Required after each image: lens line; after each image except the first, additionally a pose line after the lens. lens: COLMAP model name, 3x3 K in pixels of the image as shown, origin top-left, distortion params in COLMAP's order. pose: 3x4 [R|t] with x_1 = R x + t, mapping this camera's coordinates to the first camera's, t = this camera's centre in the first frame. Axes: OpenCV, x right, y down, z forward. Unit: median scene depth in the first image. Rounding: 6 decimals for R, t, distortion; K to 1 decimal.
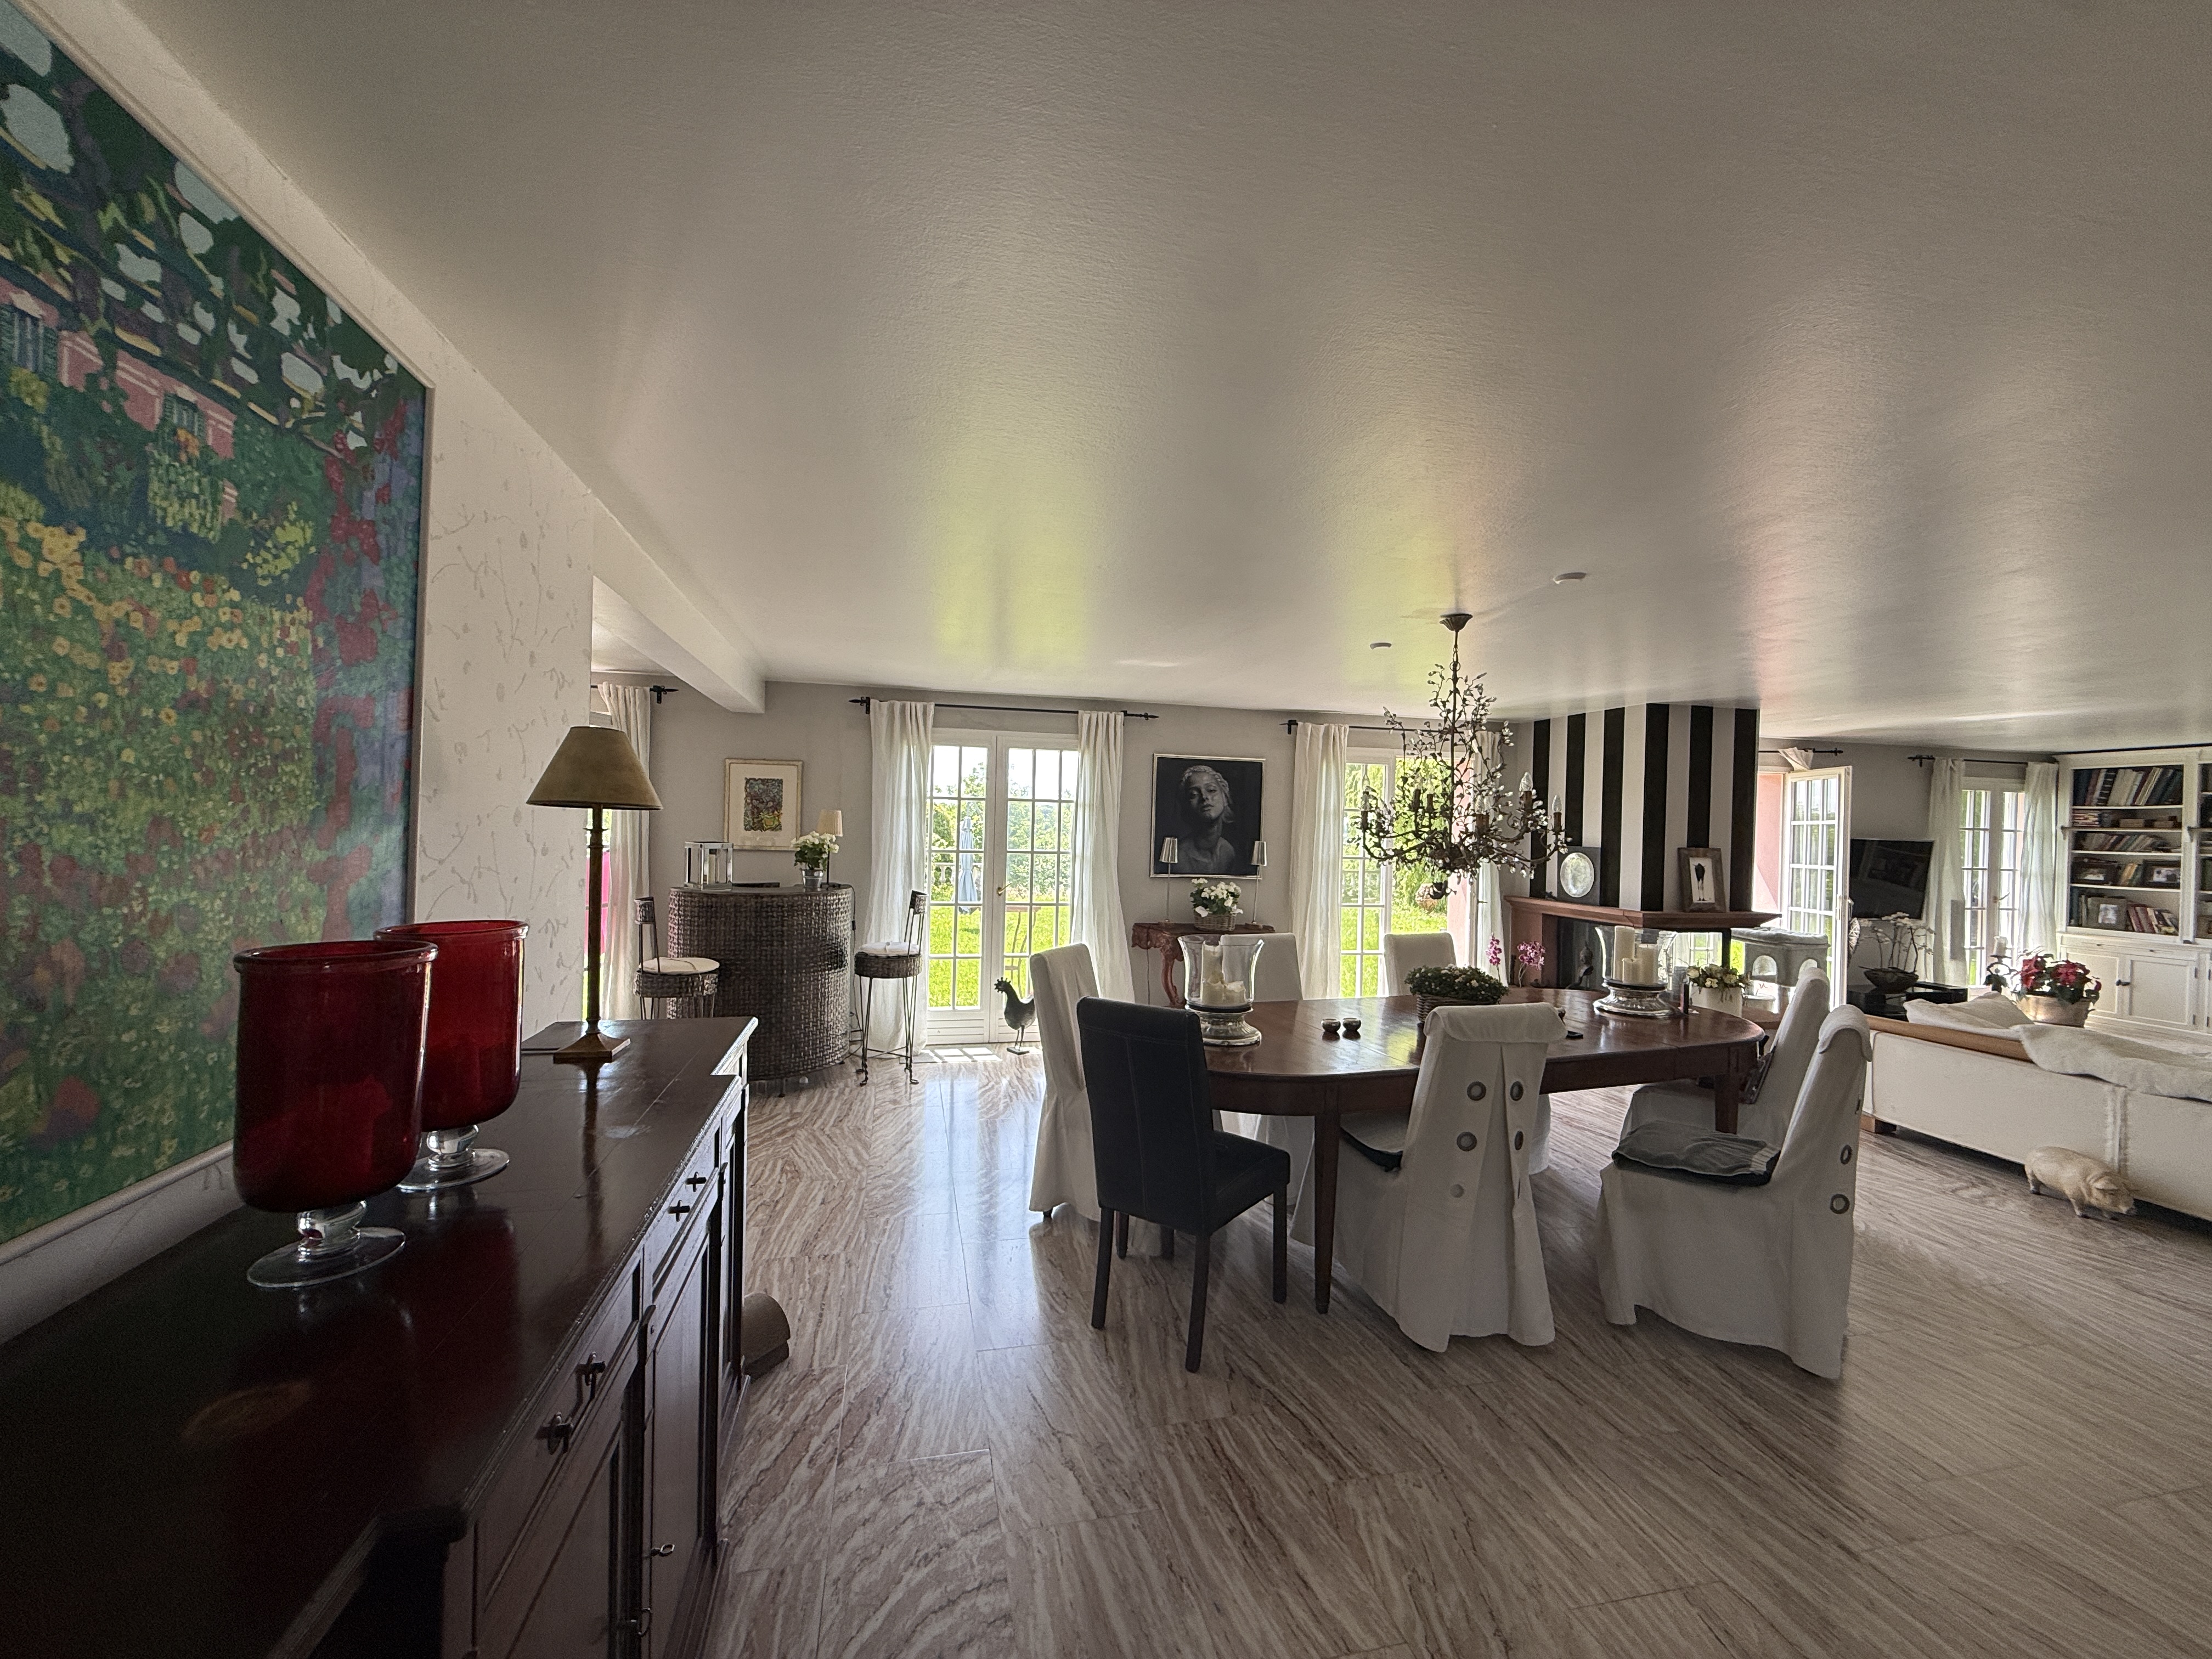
lens RADIAL K [[880.4, 0, 1096.5], [0, 880.4, 832.4], [0, 0, 1]] dist [0.000017, 0.000136]
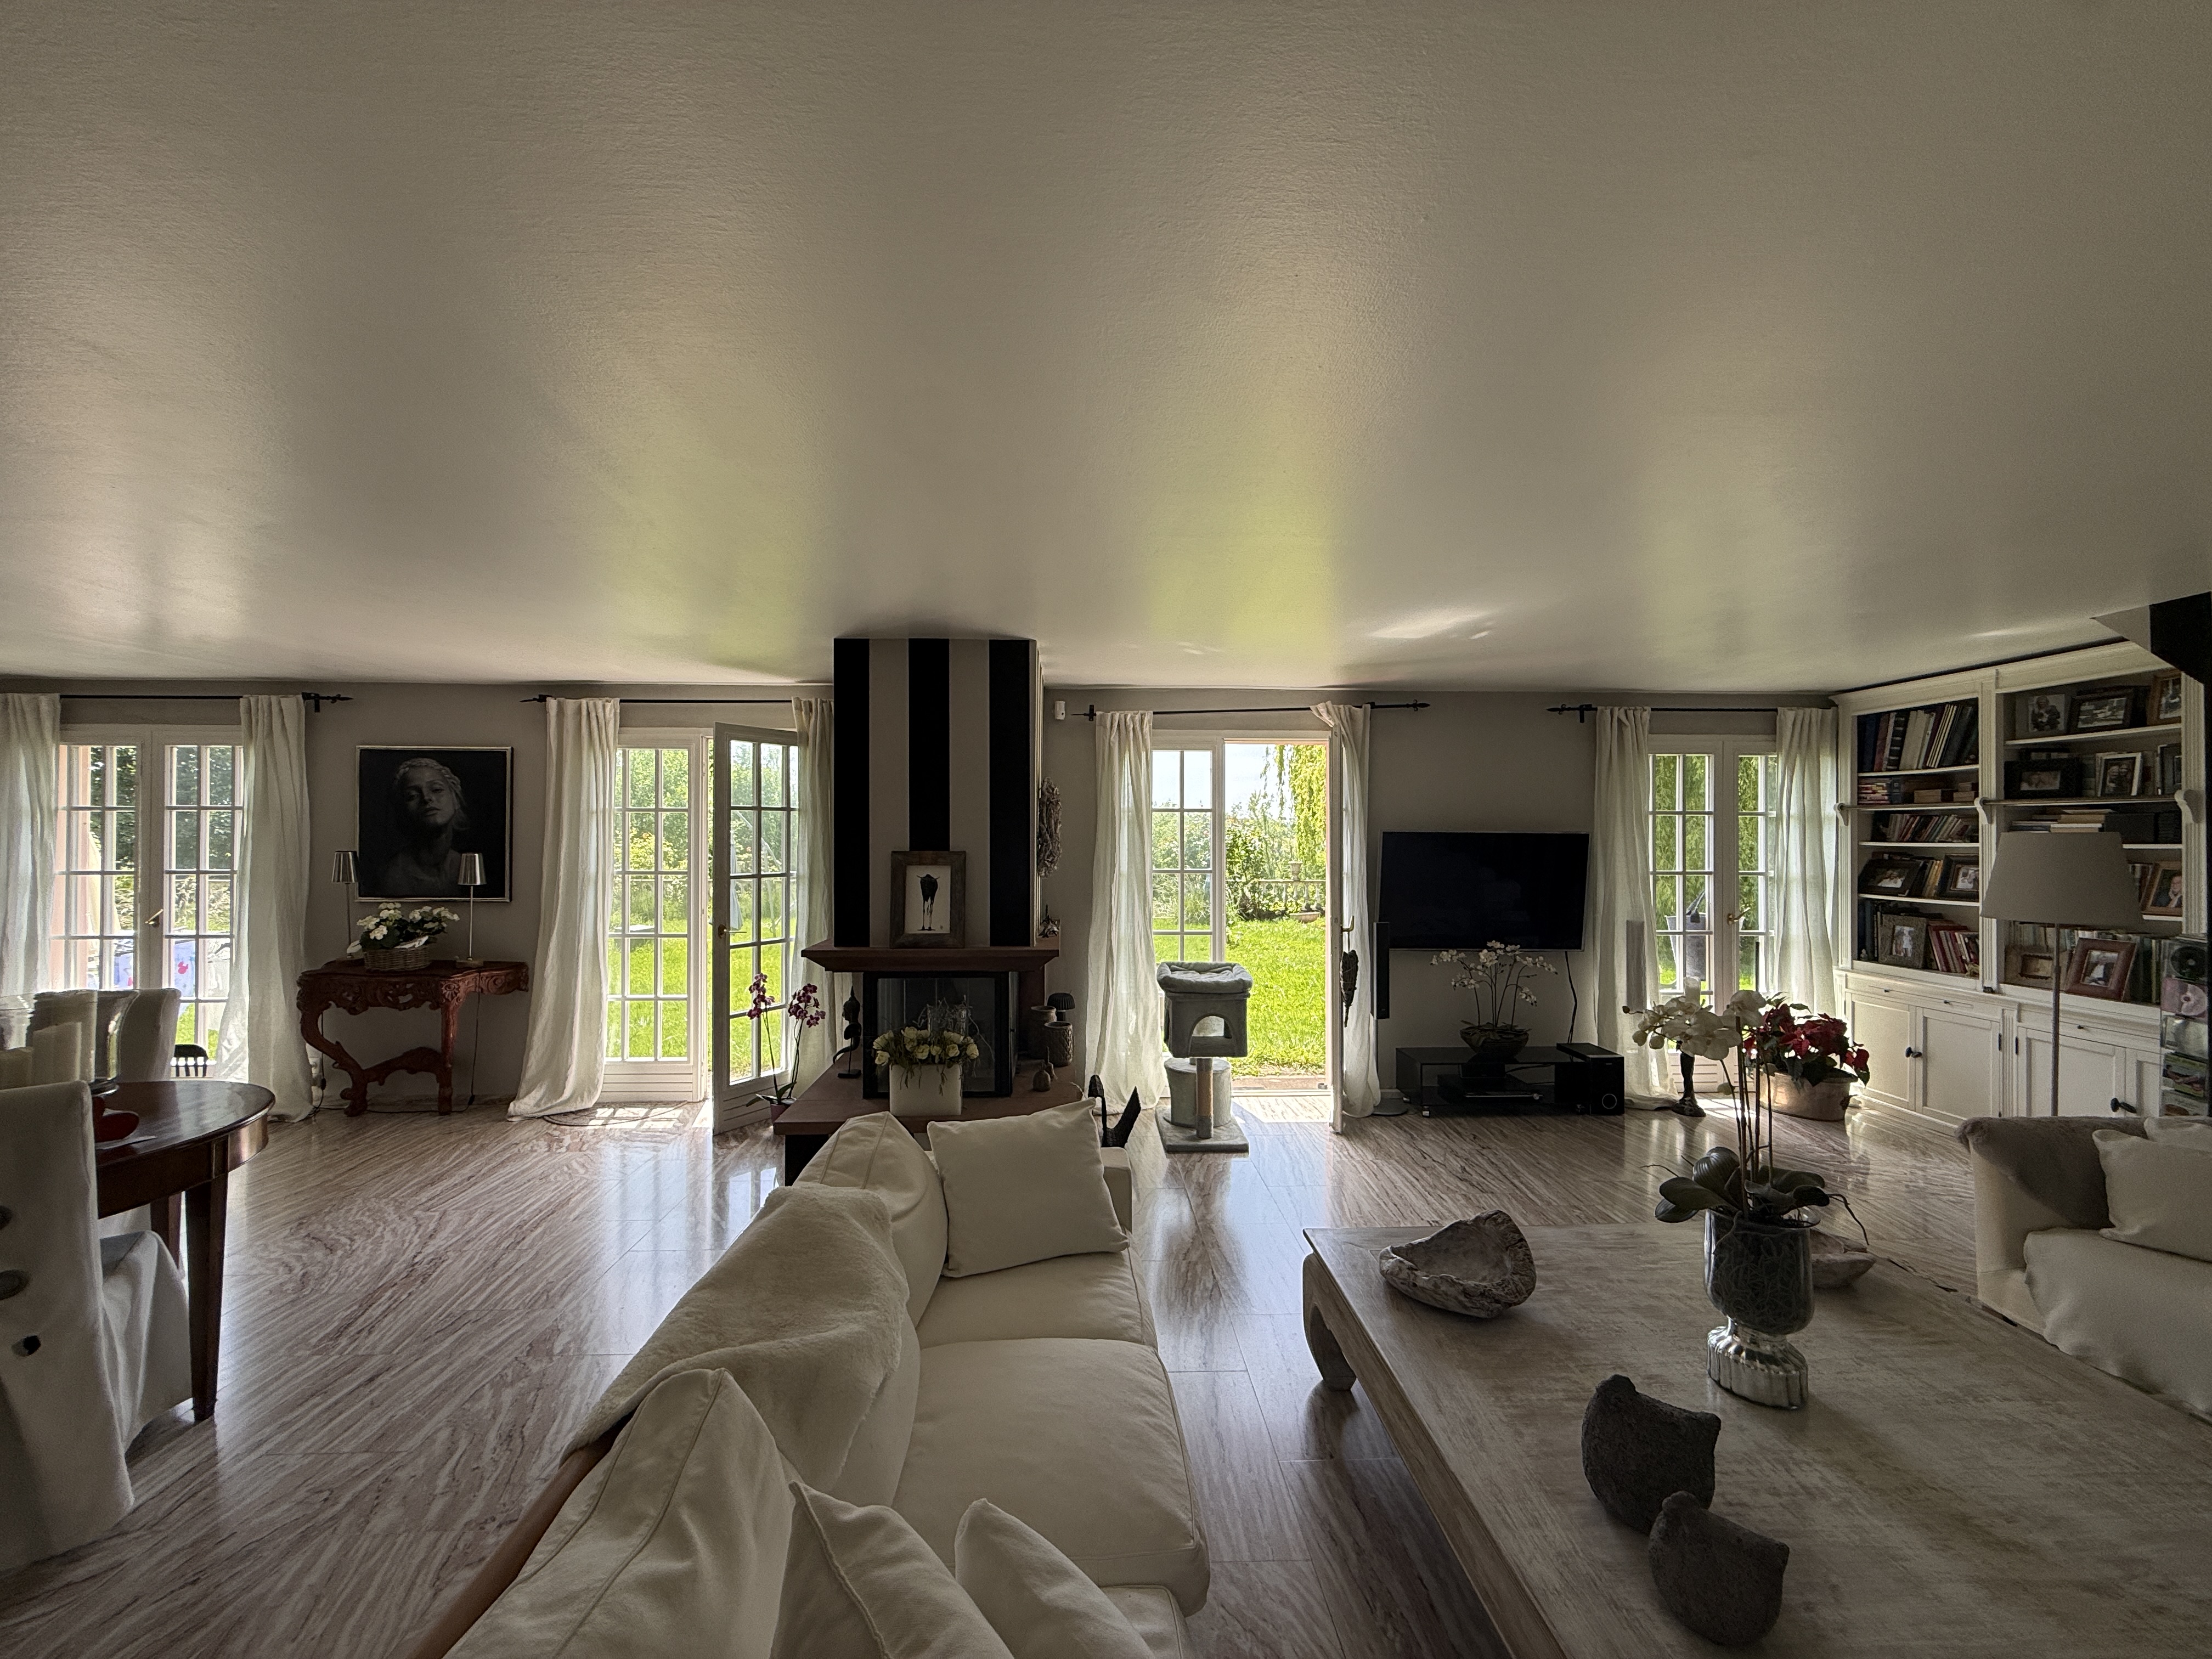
lens RADIAL K [[880.4, 0, 1099.6], [0, 880.4, 835.6], [0, 0, 1]] dist [0.000017, 0.000136]
pose [[0.983440, -0.023002, -0.179766, 0.942562], [0.021026, 0.999696, -0.012893, 0.017683], [0.180008, 0.008900, 0.983625, 0.371811]]
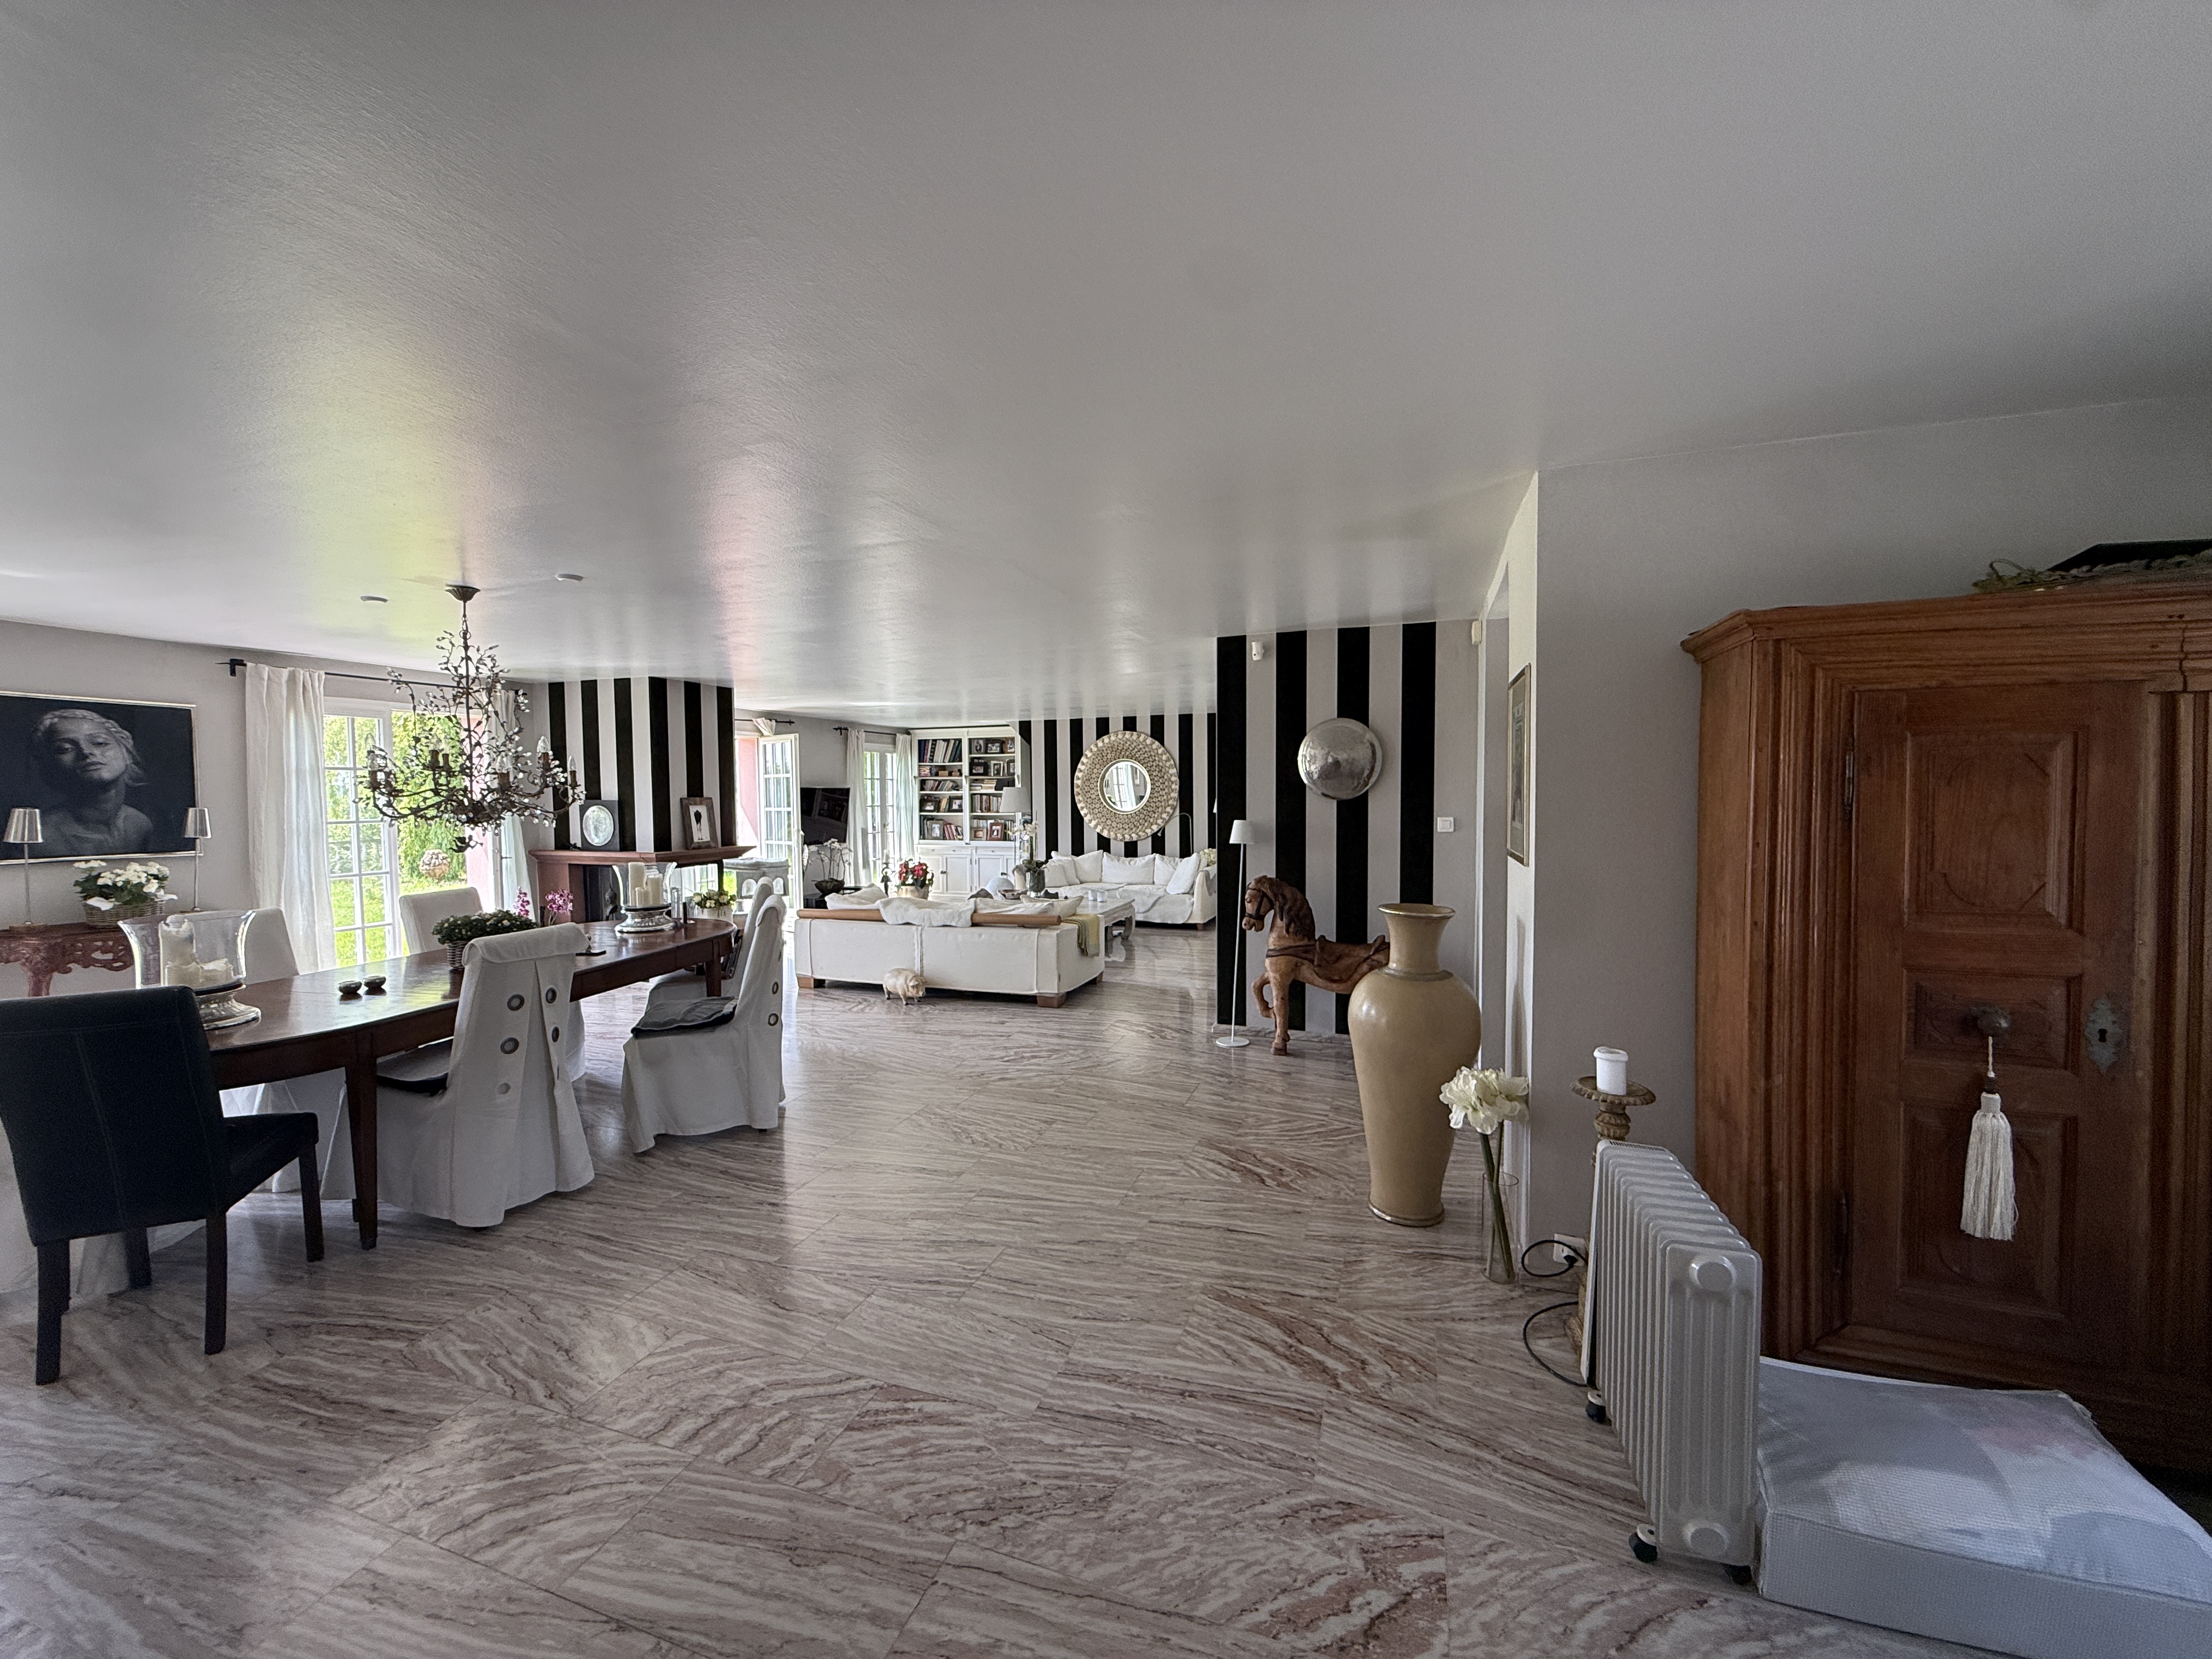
lens RADIAL K [[880.4, 0, 1102.8], [0, 880.4, 834.4], [0, 0, 1]] dist [0.000017, 0.000136]
pose [[0.527376, -0.069601, 0.846776, -0.066631], [0.024994, 0.997479, 0.066422, 0.001517], [-0.849264, -0.013865, 0.527786, -0.141381]]
